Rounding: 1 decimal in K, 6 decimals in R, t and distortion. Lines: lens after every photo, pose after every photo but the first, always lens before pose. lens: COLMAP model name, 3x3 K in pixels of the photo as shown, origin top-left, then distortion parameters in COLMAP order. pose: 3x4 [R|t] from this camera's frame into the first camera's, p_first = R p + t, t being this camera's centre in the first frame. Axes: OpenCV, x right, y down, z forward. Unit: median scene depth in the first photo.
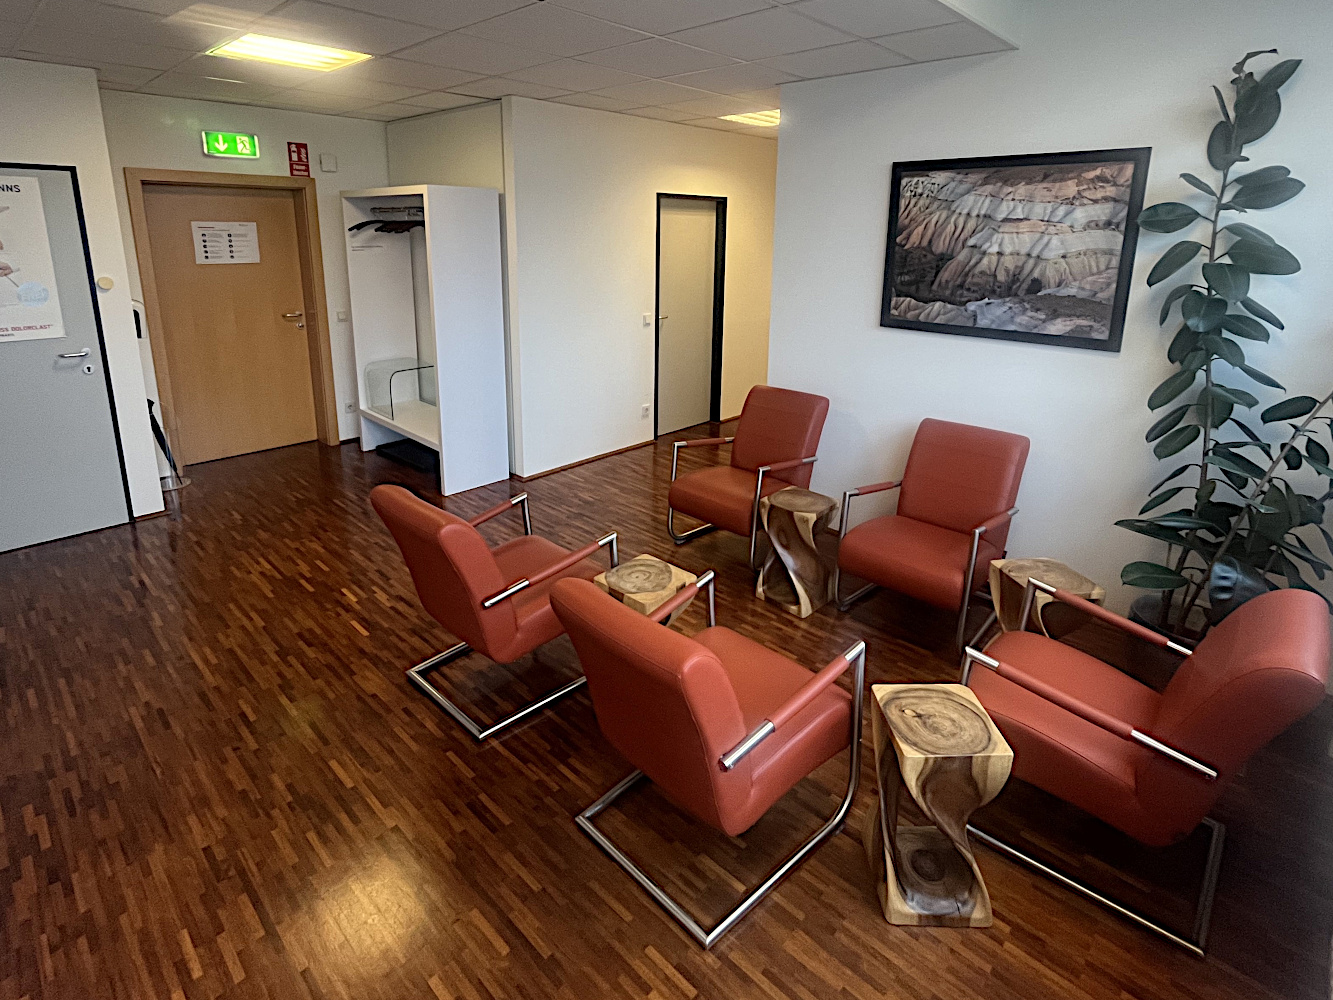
lens RADIAL K [[657.4, 0, 652.5], [0, 657.4, 498.4], [0, 0, 1]] dist [-0.004992, -0.000794]
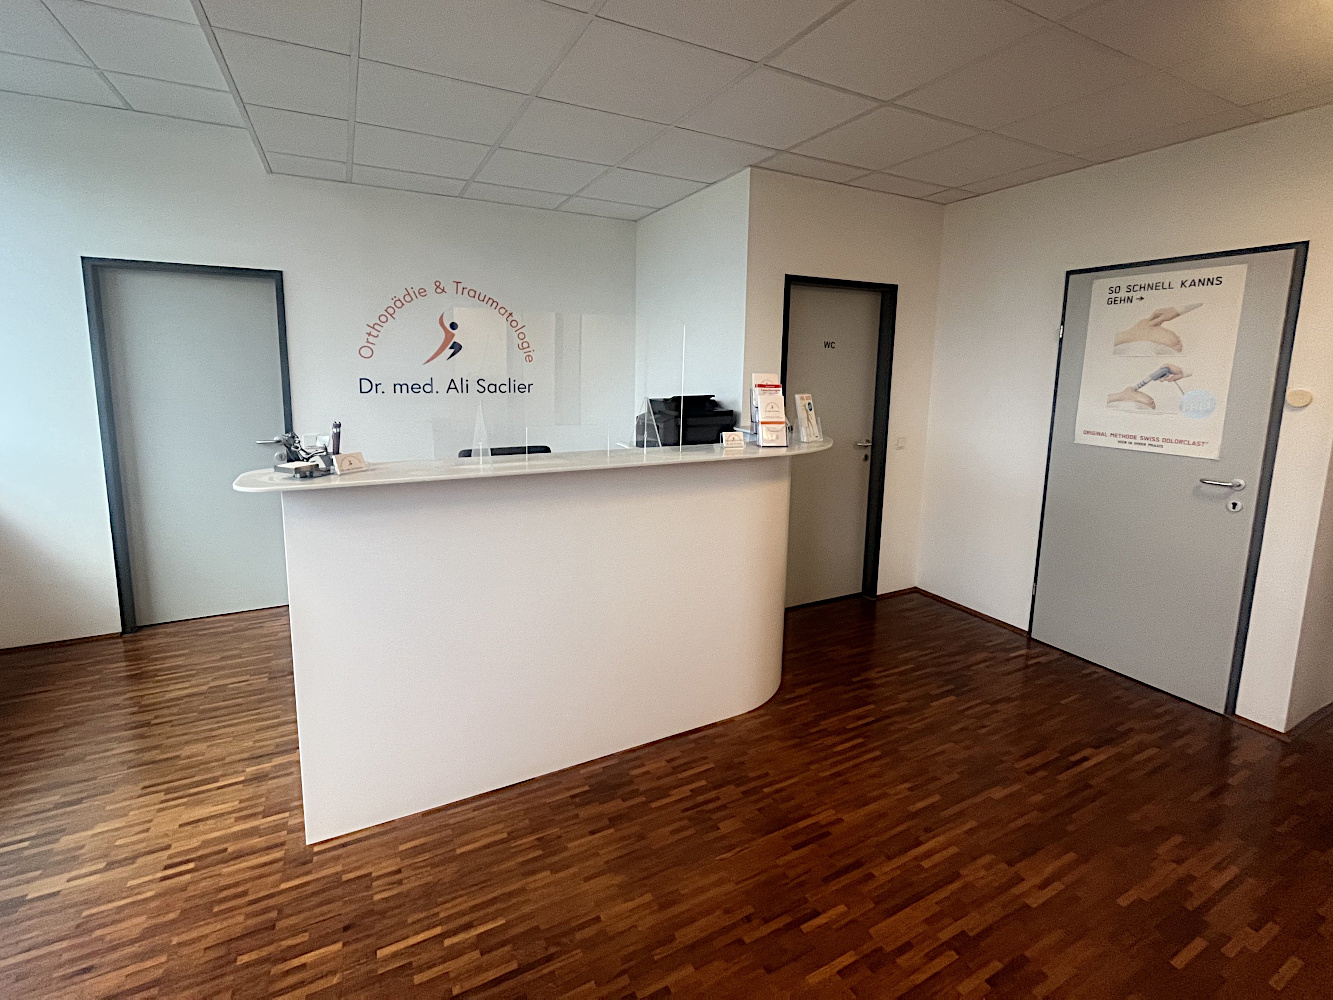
lens RADIAL K [[608.4, 0, 631.9], [0, 608.4, 455.4], [0, 0, 1]] dist [0.001087, -0.000032]
pose [[-0.338865, 0.121655, -0.932936, 0.022126], [-0.370988, 0.893981, 0.251327, -0.200126], [0.864603, 0.431274, -0.257807, 0.665352]]
